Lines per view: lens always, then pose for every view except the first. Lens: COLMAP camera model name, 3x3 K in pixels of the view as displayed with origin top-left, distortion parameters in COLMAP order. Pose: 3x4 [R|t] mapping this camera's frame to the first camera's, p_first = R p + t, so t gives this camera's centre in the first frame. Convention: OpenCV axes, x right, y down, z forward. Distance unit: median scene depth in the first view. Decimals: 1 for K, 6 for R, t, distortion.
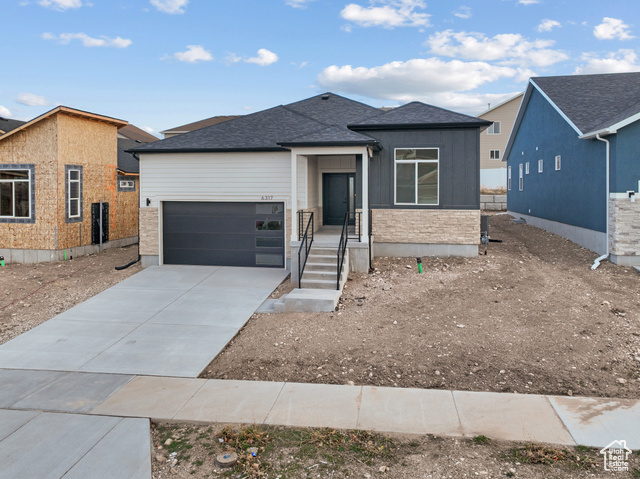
lens RADIAL K [[451.2, 0, 325.2], [0, 451.2, 239.1], [0, 0, 1]] dist [-0.008619, 0.019927]
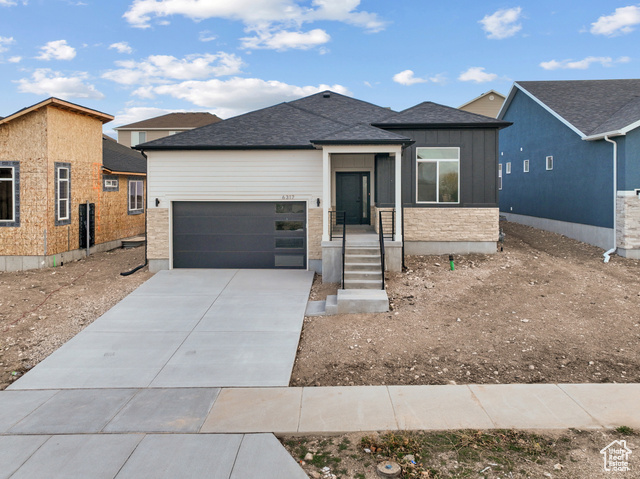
lens RADIAL K [[451.2, 0, 319.2], [0, 451.2, 239.2], [0, 0, 1]] dist [-0.008619, 0.019927]
pose [[0.991183, -0.017323, 0.131366, -0.213986], [0.017246, 0.999850, 0.001725, -0.001751], [-0.131376, 0.000556, 0.991332, 0.032090]]
